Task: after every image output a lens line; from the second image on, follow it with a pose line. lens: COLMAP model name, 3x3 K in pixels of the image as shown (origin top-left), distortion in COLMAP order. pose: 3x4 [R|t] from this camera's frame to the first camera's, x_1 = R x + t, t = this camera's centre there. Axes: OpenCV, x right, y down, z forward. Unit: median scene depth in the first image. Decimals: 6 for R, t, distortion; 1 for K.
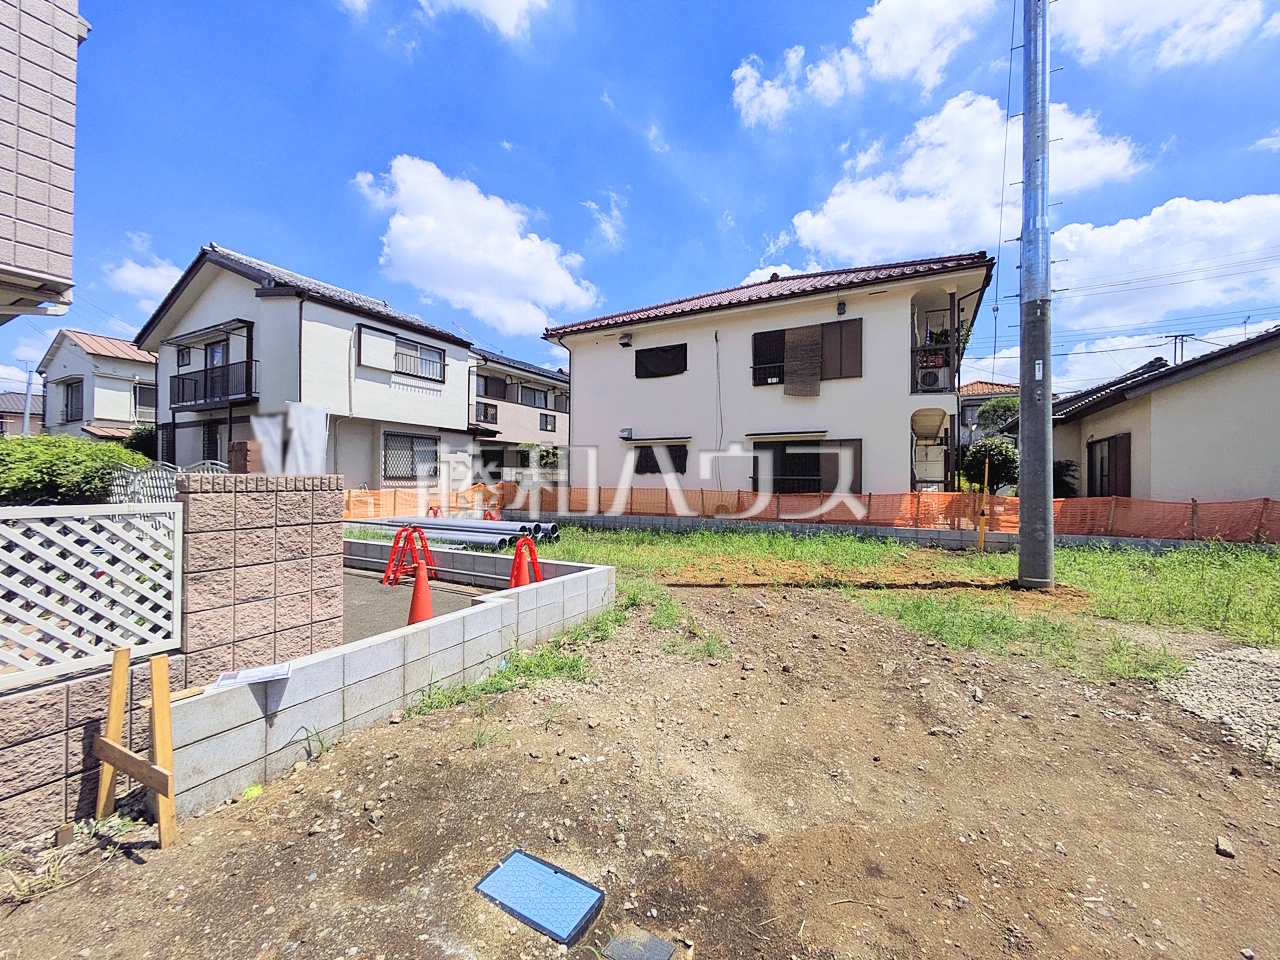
lens RADIAL K [[506.3, 0, 639.5], [0, 506.3, 478.9], [0, 0, 1]] dist [-0.003543, -0.000131]
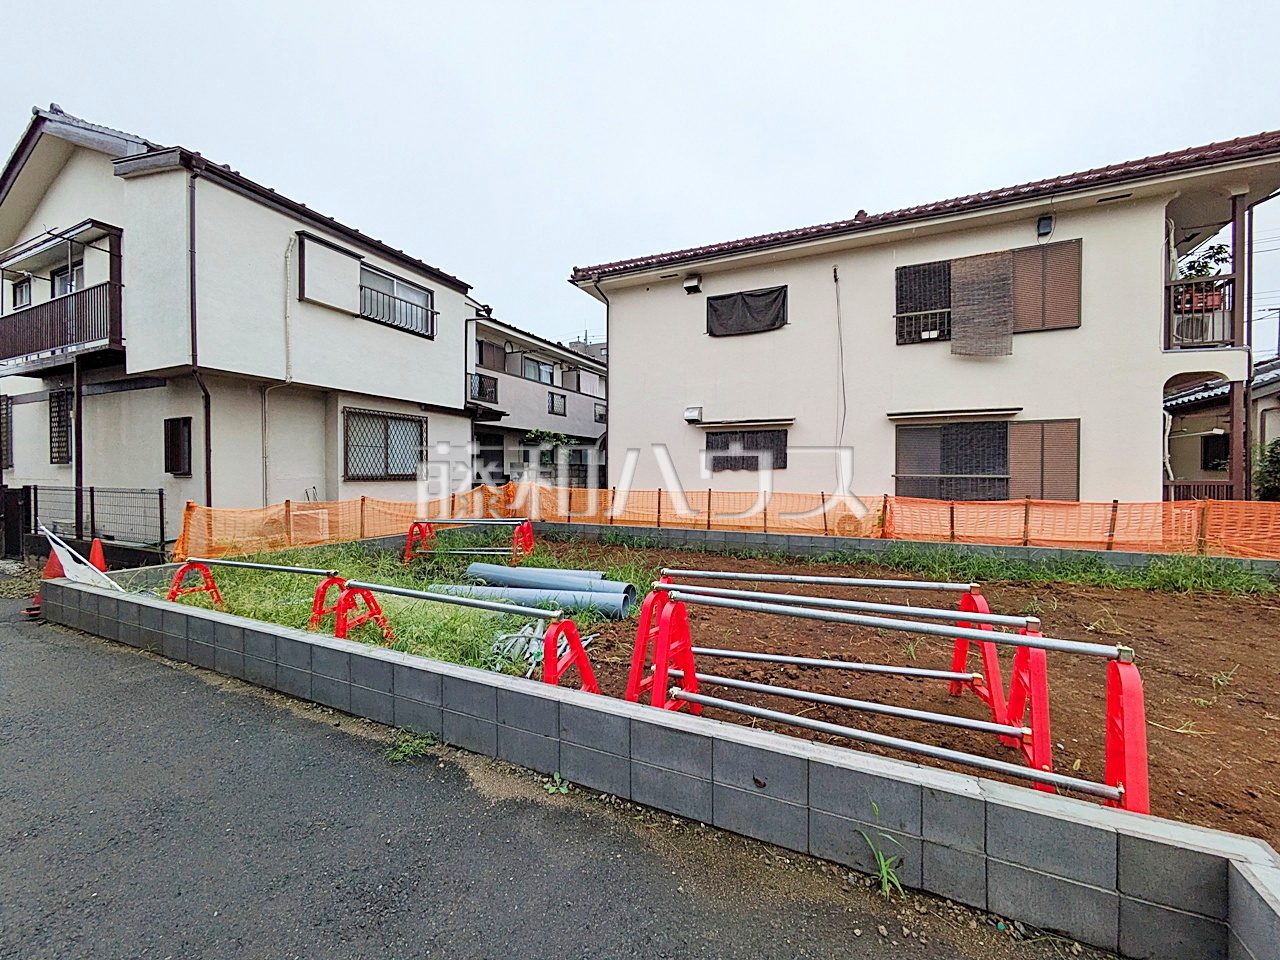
lens RADIAL K [[506.3, 0, 639.6], [0, 506.3, 481.4], [0, 0, 1]] dist [-0.003543, -0.000131]
pose [[0.997475, -0.005521, 0.070809, -0.162151], [0.004099, 0.999787, 0.020212, -0.010314], [-0.070906, -0.019870, 0.997285, 0.304805]]
